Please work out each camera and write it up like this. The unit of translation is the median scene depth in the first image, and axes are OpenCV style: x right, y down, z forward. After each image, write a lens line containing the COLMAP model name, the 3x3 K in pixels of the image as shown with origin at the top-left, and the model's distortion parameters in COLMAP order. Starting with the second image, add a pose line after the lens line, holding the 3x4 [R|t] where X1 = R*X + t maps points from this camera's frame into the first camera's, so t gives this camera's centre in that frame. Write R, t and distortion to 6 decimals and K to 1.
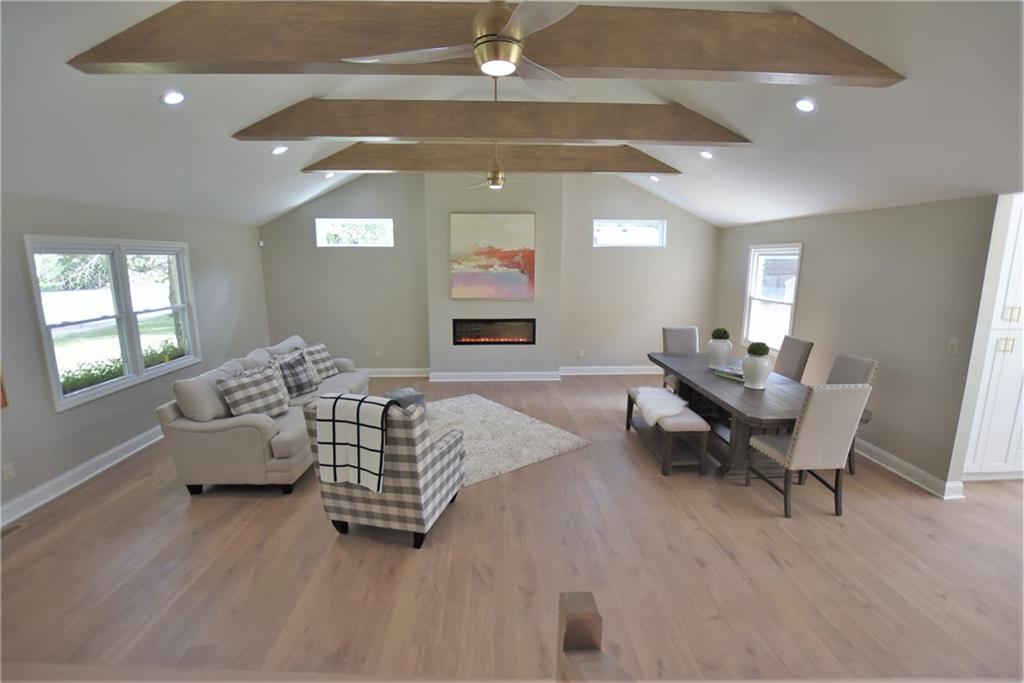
lens RADIAL K [[468.6, 0, 512.0], [0, 468.6, 341.5], [0, 0, 1]] dist [-0.036002, 0.008757]
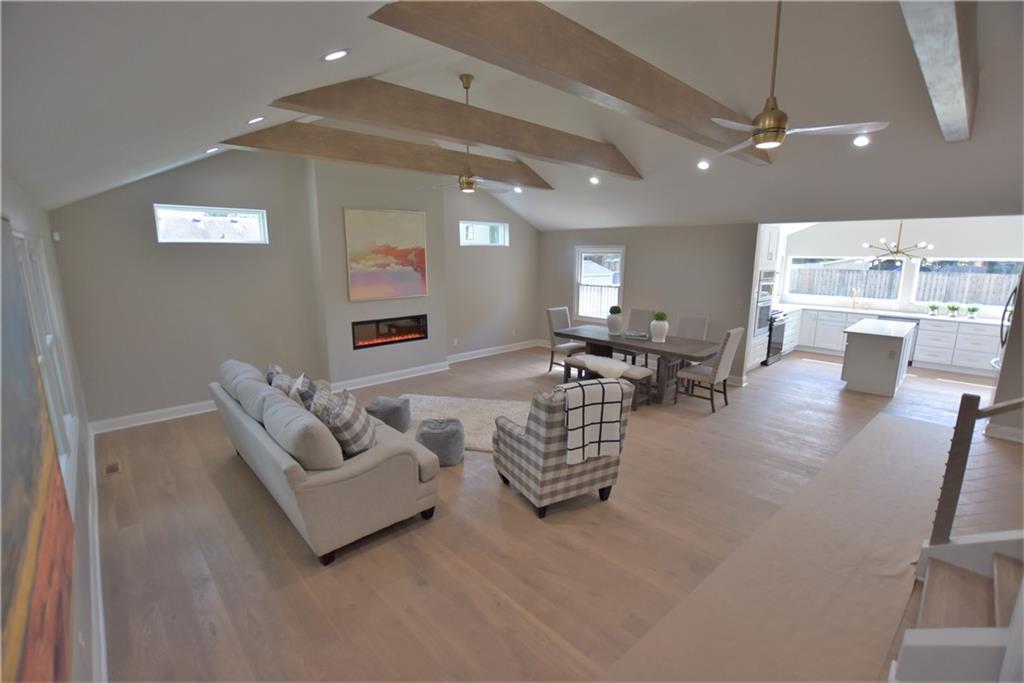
lens RADIAL K [[453.0, 0, 508.8], [0, 453.0, 343.7], [0, 0, 1]] dist [-0.036269, 0.005656]
pose [[0.754590, -0.127441, 0.643702, -0.486667], [0.113231, 0.991533, 0.063569, -0.027501], [-0.646353, 0.024919, 0.762632, 0.115110]]
